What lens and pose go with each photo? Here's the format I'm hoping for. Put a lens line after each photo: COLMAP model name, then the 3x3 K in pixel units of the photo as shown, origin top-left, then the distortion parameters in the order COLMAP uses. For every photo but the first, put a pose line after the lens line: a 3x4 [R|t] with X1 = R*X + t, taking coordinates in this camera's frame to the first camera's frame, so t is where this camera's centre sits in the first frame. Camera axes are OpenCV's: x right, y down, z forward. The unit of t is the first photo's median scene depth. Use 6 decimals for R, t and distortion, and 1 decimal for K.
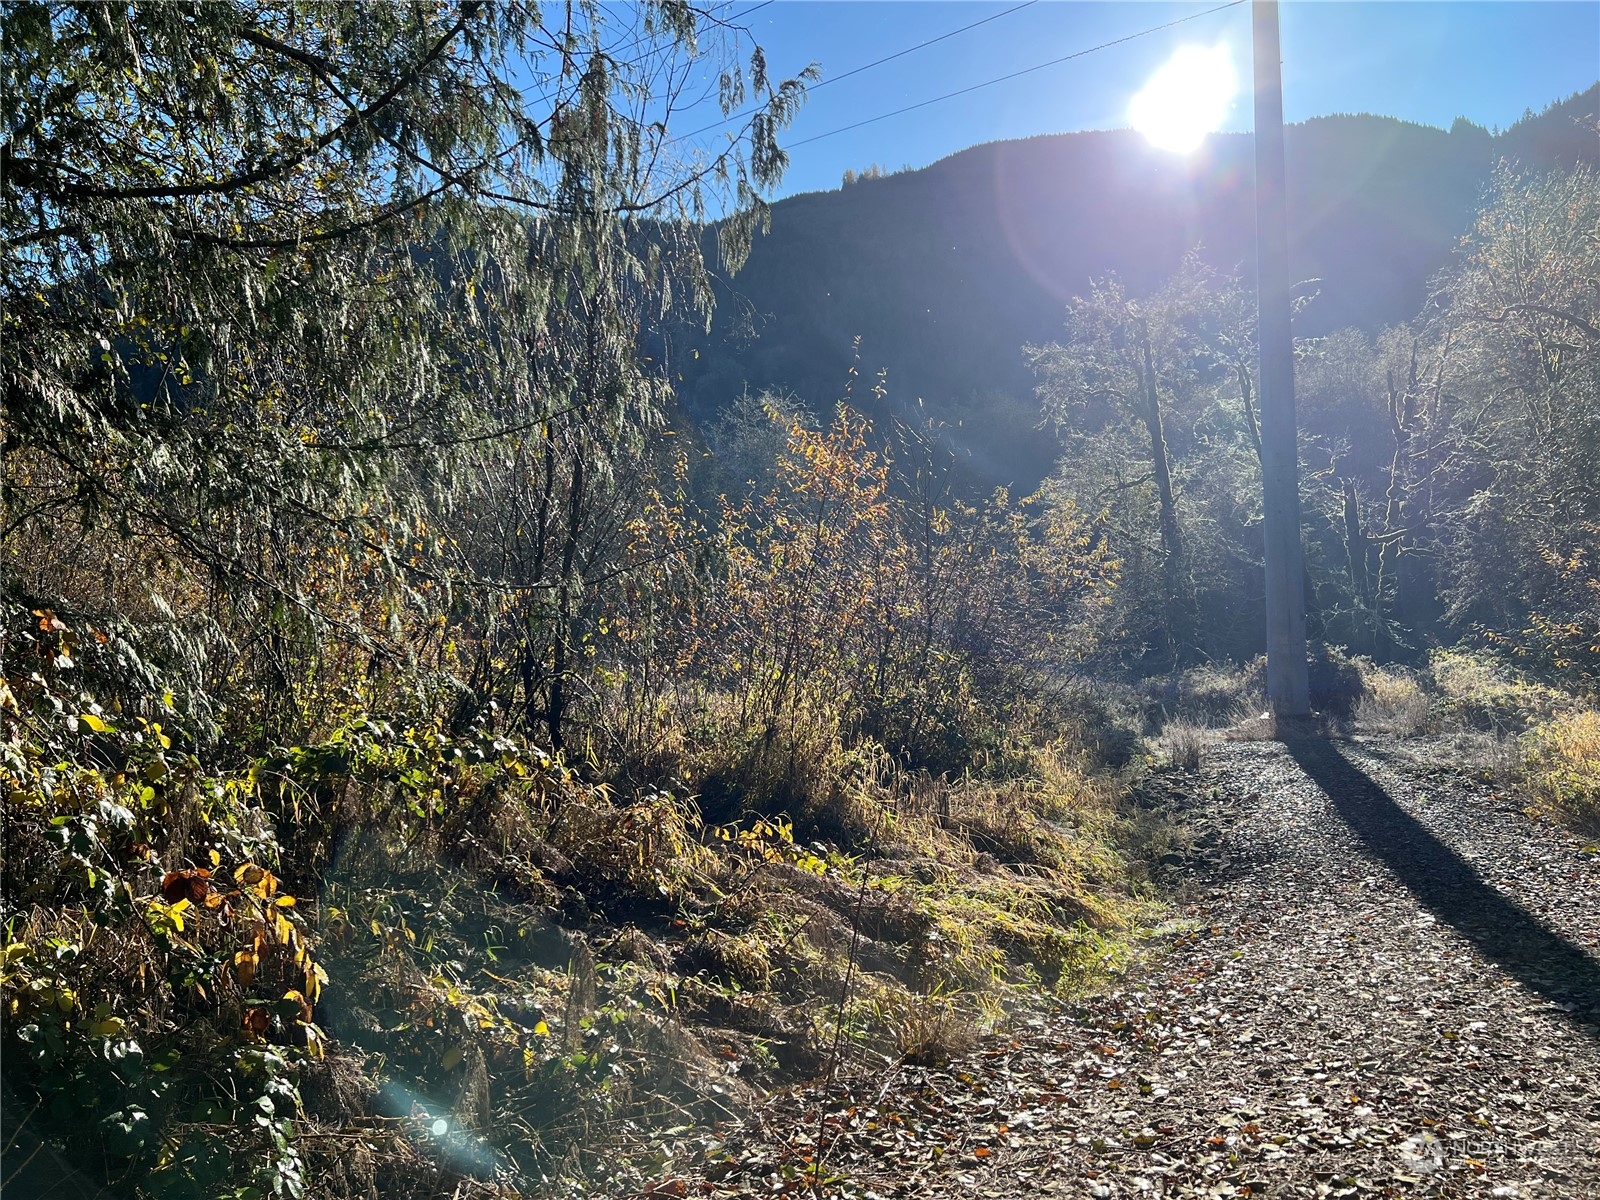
lens RADIAL K [[1213.0, 0, 803.0], [0, 1213.0, 598.7], [0, 0, 1]] dist [-0.002612, -0.011810]
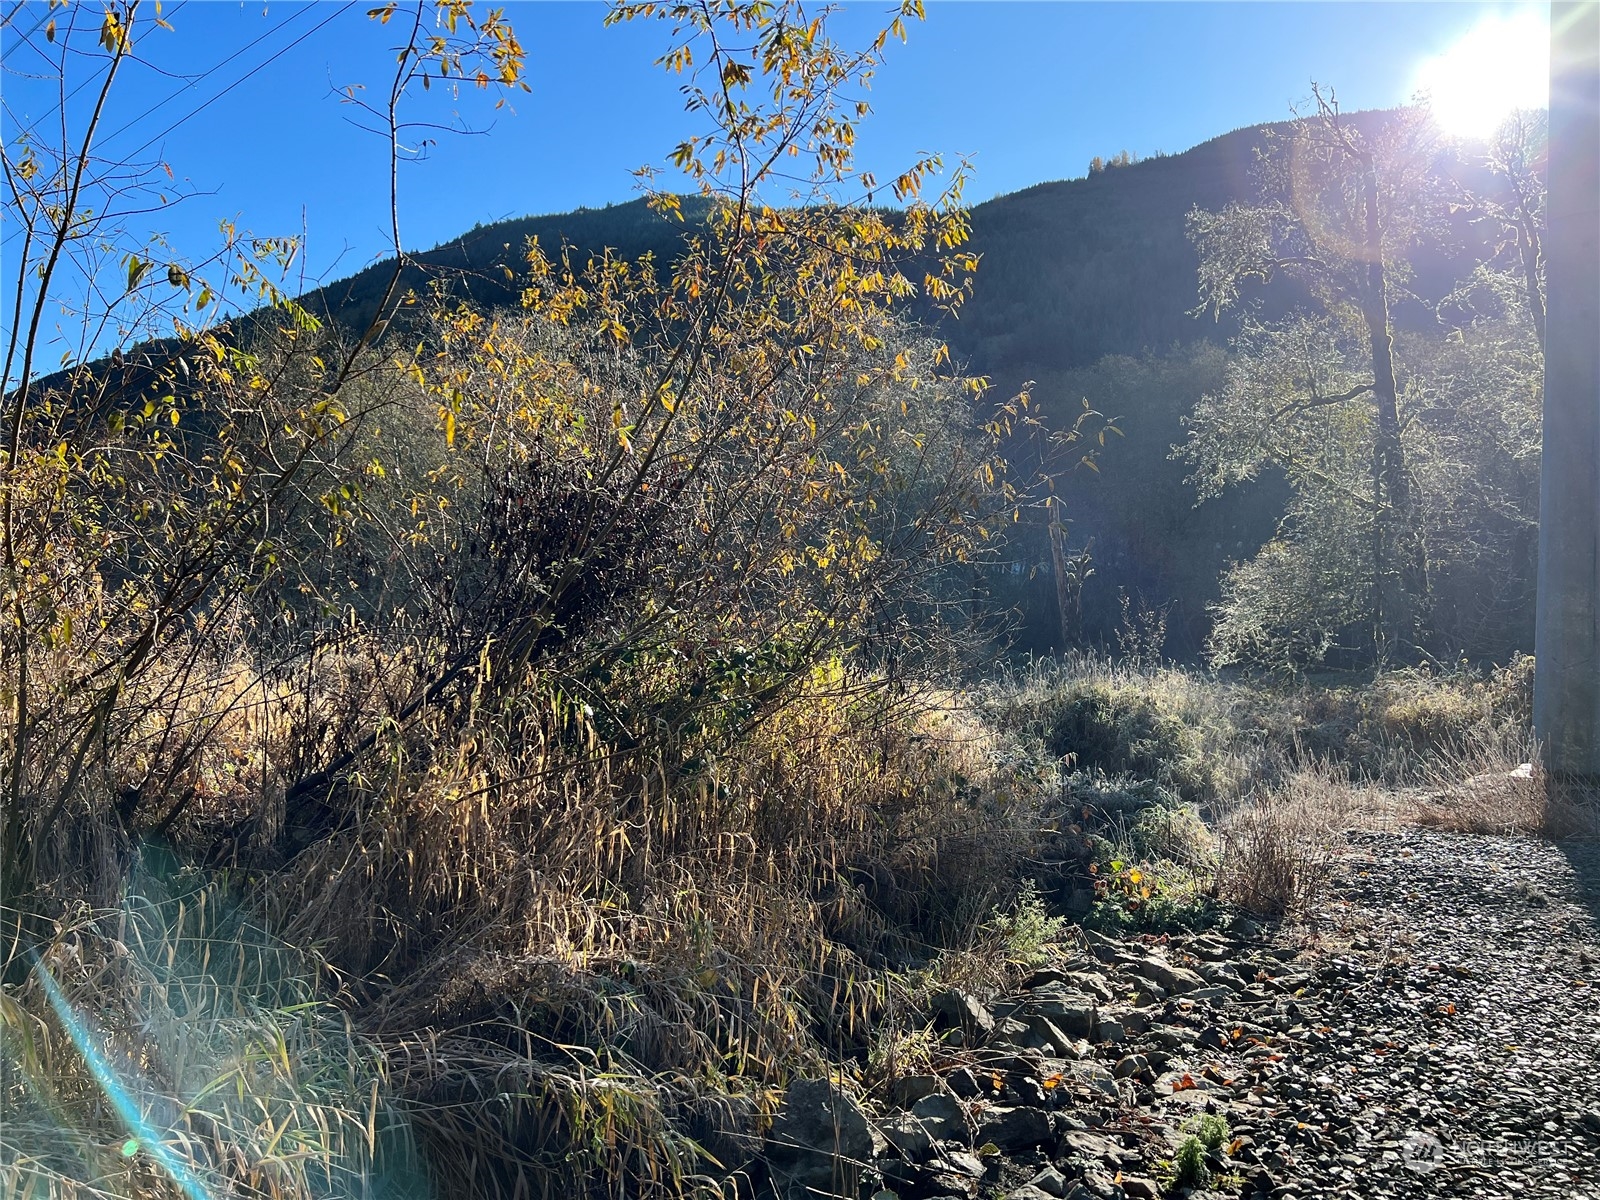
lens RADIAL K [[1213.0, 0, 793.5], [0, 1213.0, 601.5], [0, 0, 1]] dist [-0.002612, -0.011810]
pose [[0.979829, 0.052701, -0.192761, 0.112600], [-0.052174, 0.998607, 0.007815, 0.024976], [0.192905, 0.002399, 0.981215, 0.286789]]
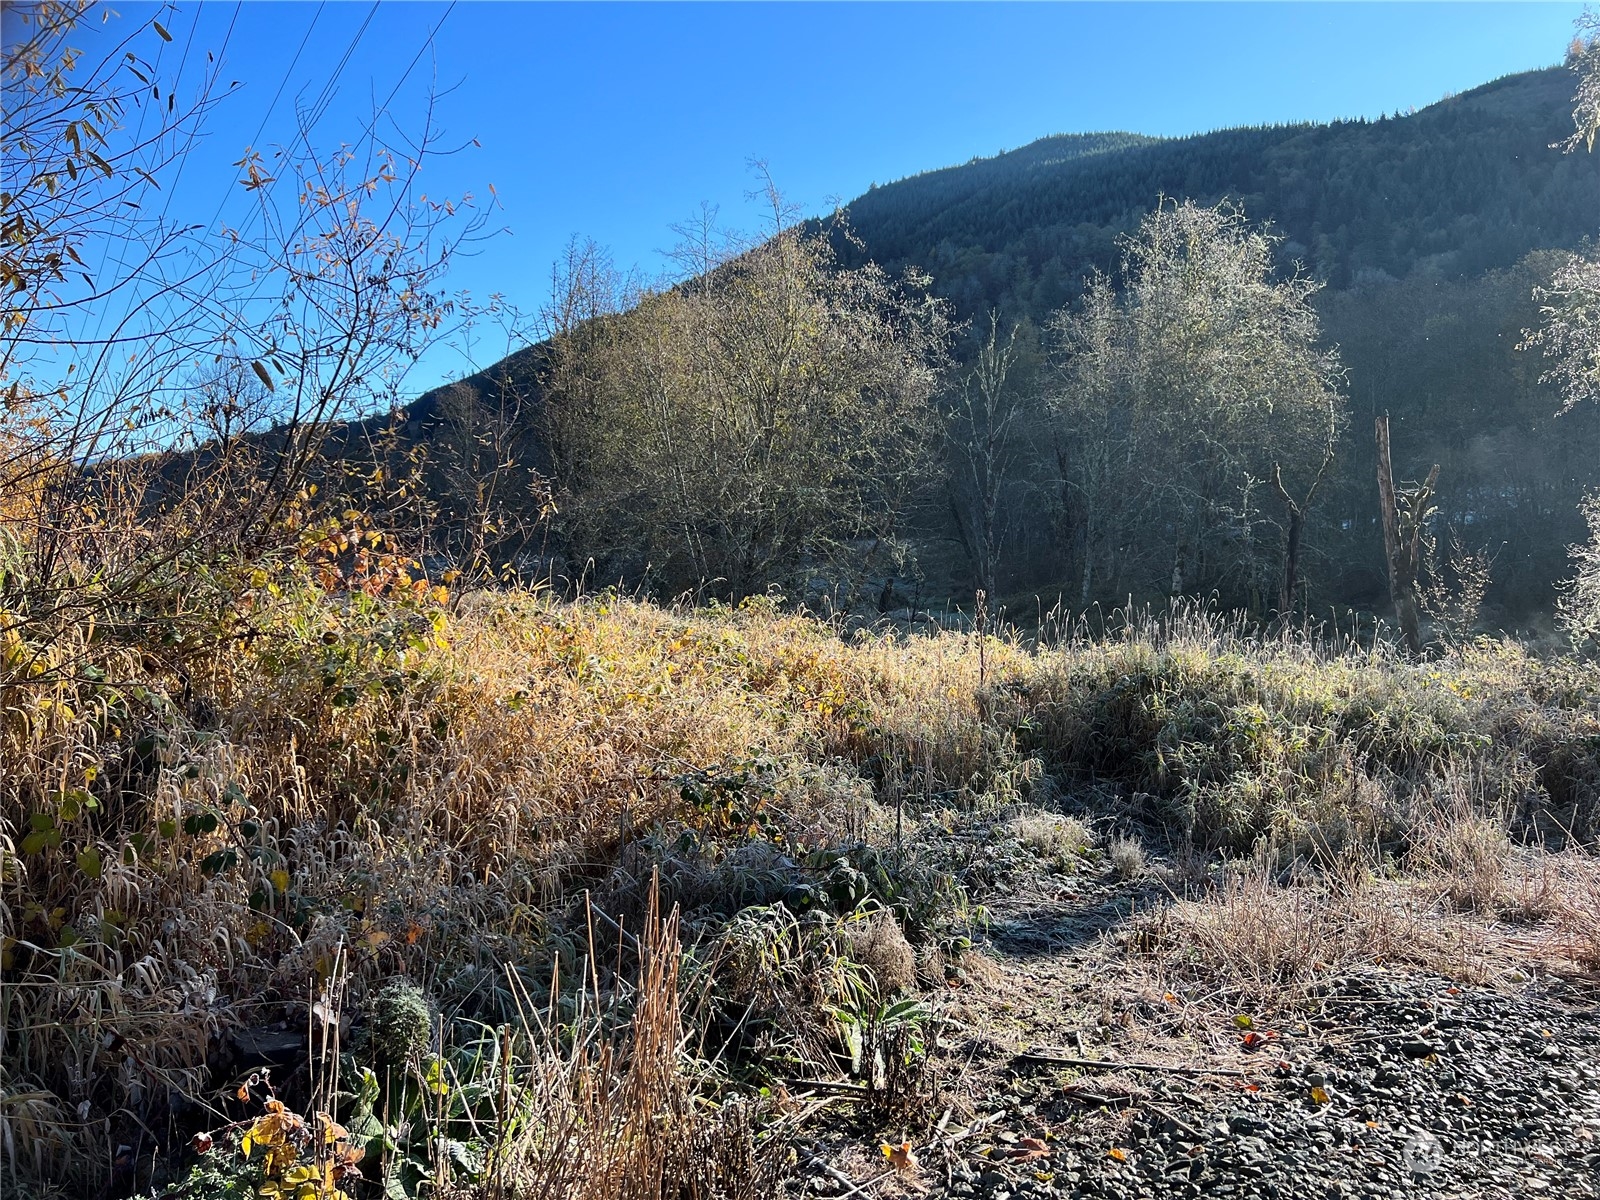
lens RADIAL K [[1213.0, 0, 801.4], [0, 1213.0, 601.5], [0, 0, 1]] dist [-0.002612, -0.011810]
pose [[0.867810, 0.068441, -0.492160, 0.178260], [-0.045250, 0.997238, 0.058890, 0.026565], [0.494832, -0.028835, 0.868510, 0.412567]]
